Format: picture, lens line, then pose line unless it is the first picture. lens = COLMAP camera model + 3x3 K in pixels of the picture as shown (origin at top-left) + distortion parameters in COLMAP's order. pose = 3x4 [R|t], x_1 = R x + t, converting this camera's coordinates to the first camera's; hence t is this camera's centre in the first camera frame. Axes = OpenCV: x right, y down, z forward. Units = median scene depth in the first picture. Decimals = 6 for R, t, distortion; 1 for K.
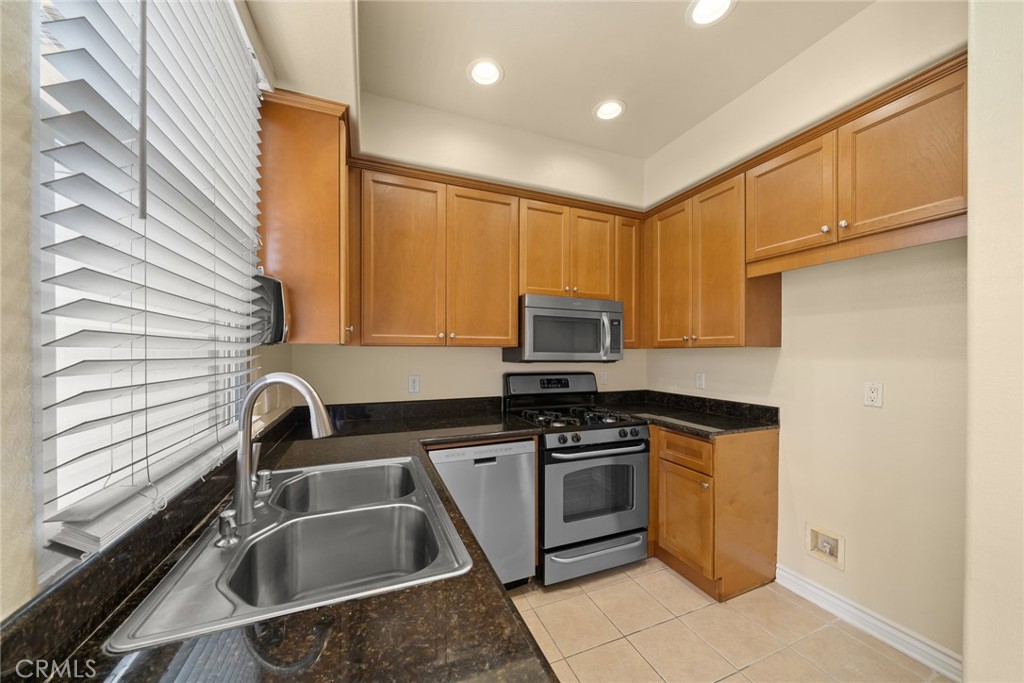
lens RADIAL K [[352.8, 0, 503.7], [0, 352.8, 355.0], [0, 0, 1]] dist [-0.006050, -0.000169]
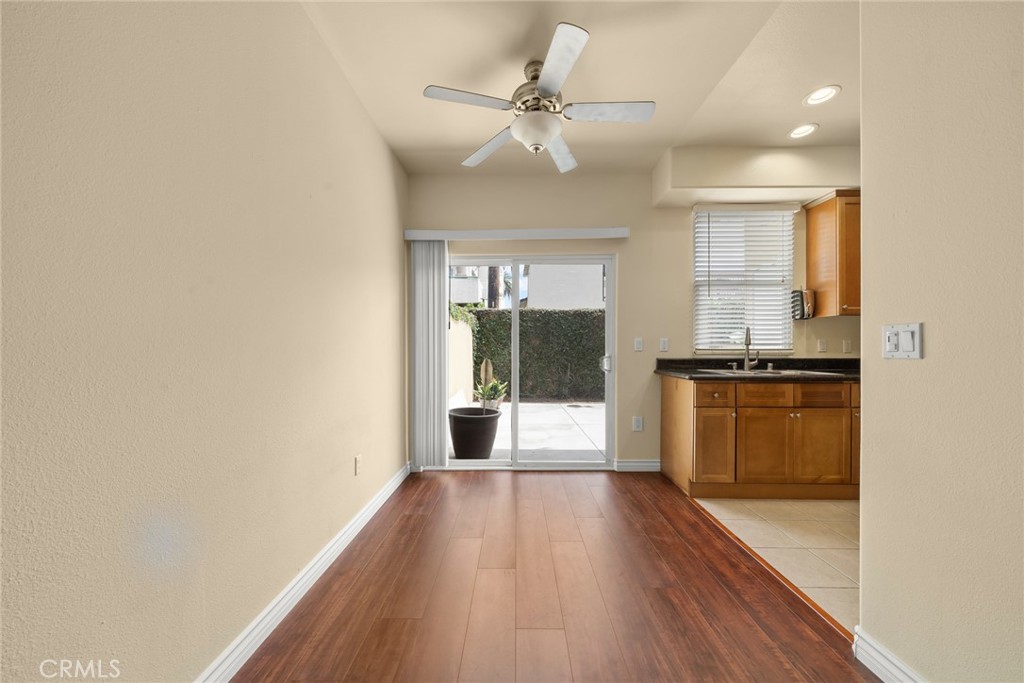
lens RADIAL K [[352.8, 0, 497.4], [0, 352.8, 345.6], [0, 0, 1]] dist [-0.006050, -0.000169]
pose [[-0.415119, -0.008082, -0.909731, 1.475171], [-0.005029, 0.999966, -0.006589, 0.110982], [0.909753, 0.001840, -0.415145, 0.093114]]
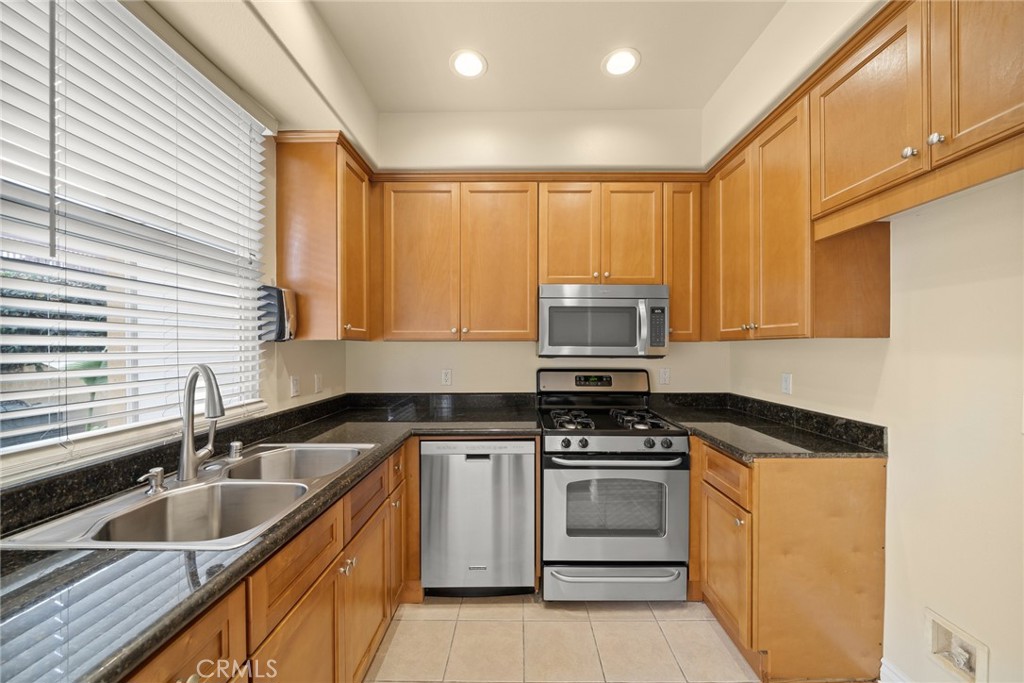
lens RADIAL K [[352.8, 0, 518.1], [0, 352.8, 347.8], [0, 0, 1]] dist [-0.006050, -0.000169]
pose [[0.928736, -0.001167, -0.370739, 0.374021], [0.000337, 0.999997, -0.002306, -0.001920], [0.370741, 0.002017, 0.928734, 0.112982]]
